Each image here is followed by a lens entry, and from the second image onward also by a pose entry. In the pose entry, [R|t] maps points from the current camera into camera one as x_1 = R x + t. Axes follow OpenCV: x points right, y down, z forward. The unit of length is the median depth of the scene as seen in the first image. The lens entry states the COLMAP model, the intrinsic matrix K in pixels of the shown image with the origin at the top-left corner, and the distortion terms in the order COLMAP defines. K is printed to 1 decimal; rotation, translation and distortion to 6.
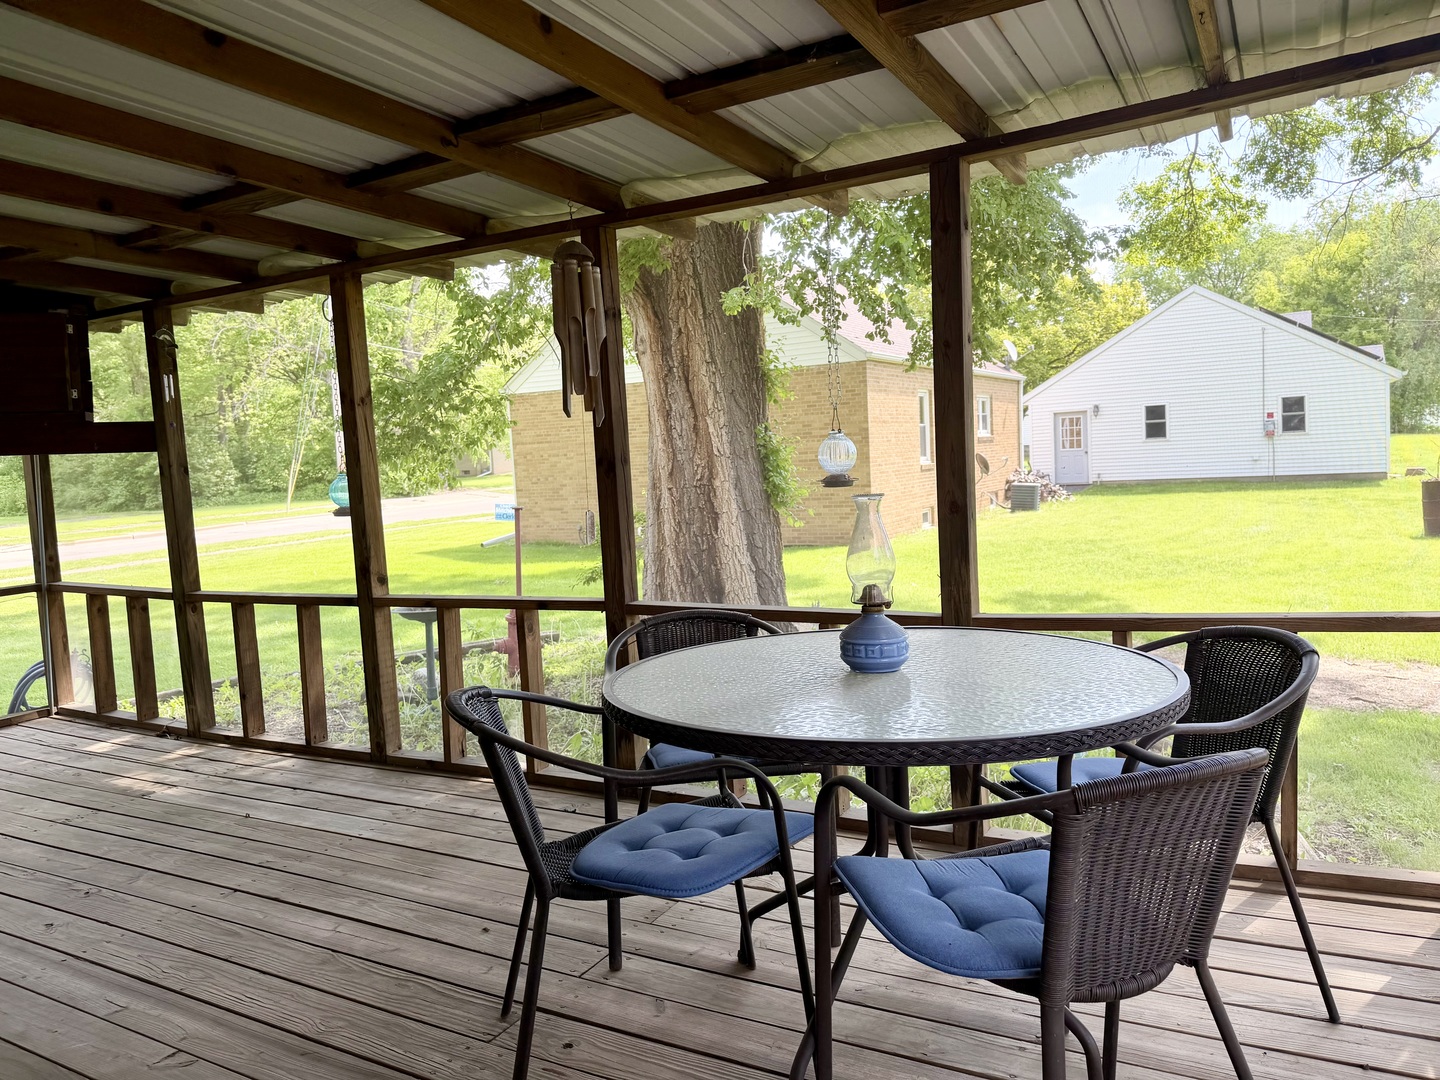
lens RADIAL K [[1001.0, 0, 720.0], [0, 1001.0, 540.0], [0, 0, 1]] dist [0.004568, 0.006920]
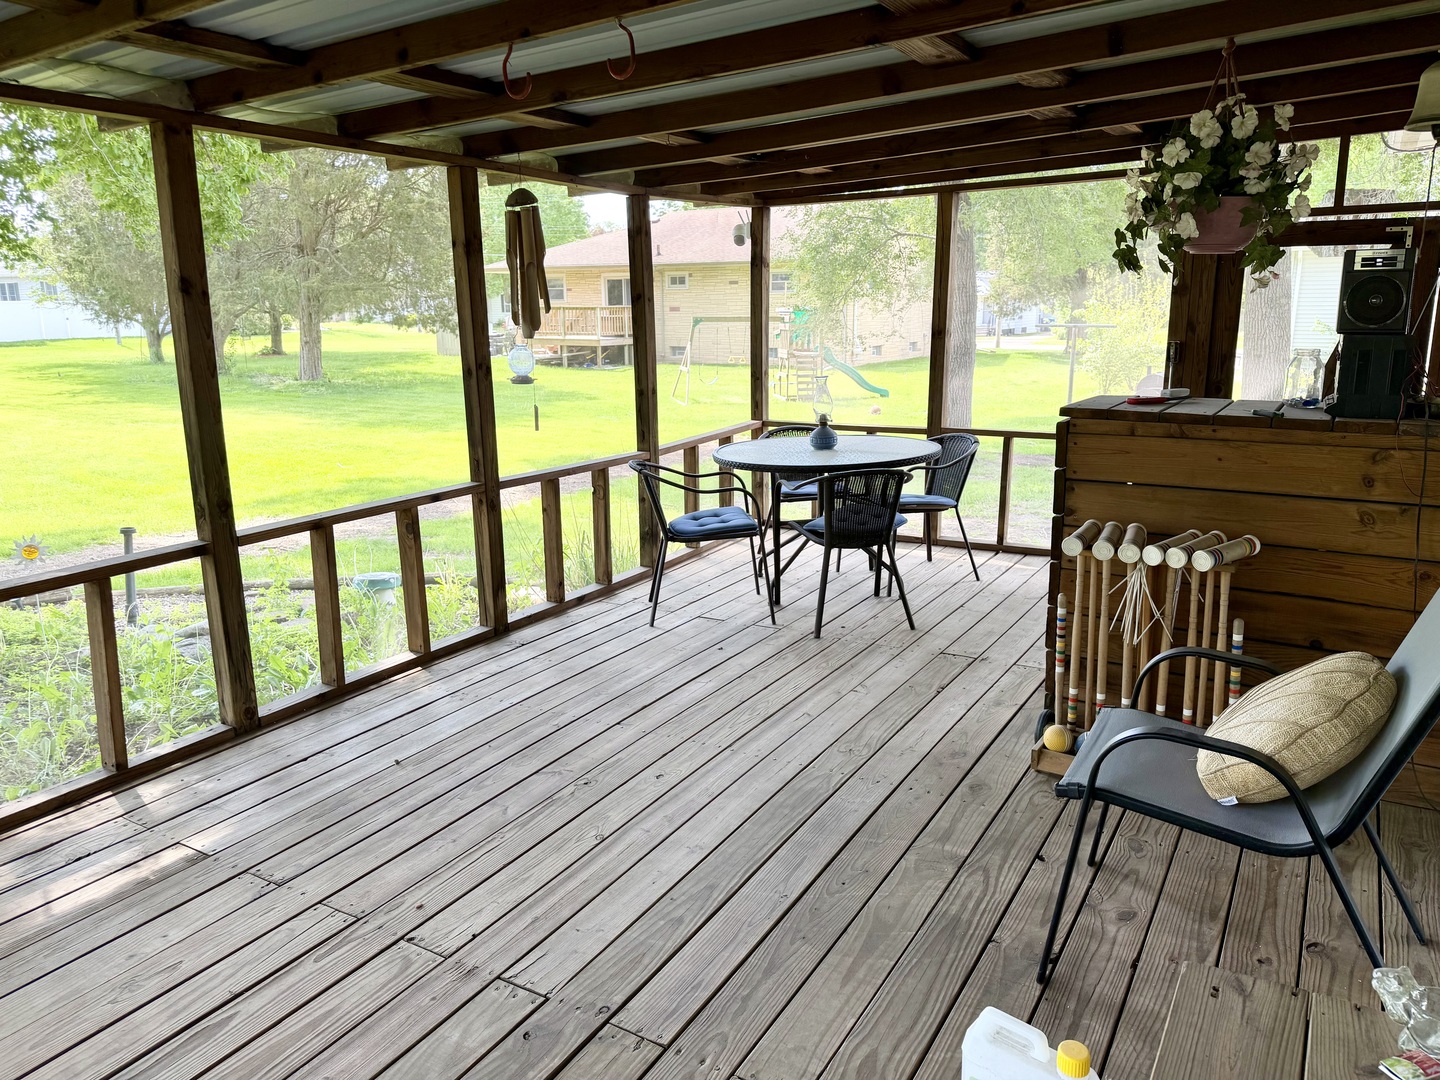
lens RADIAL K [[1005.5, 0, 719.4], [0, 1005.5, 546.8], [0, 0, 1]] dist [0.131580, -0.171153]
pose [[0.000315, -0.143610, 0.989634, -1.340666], [0.103121, 0.984363, 0.142813, -0.002134], [-0.994669, 0.102007, 0.015119, 0.711351]]
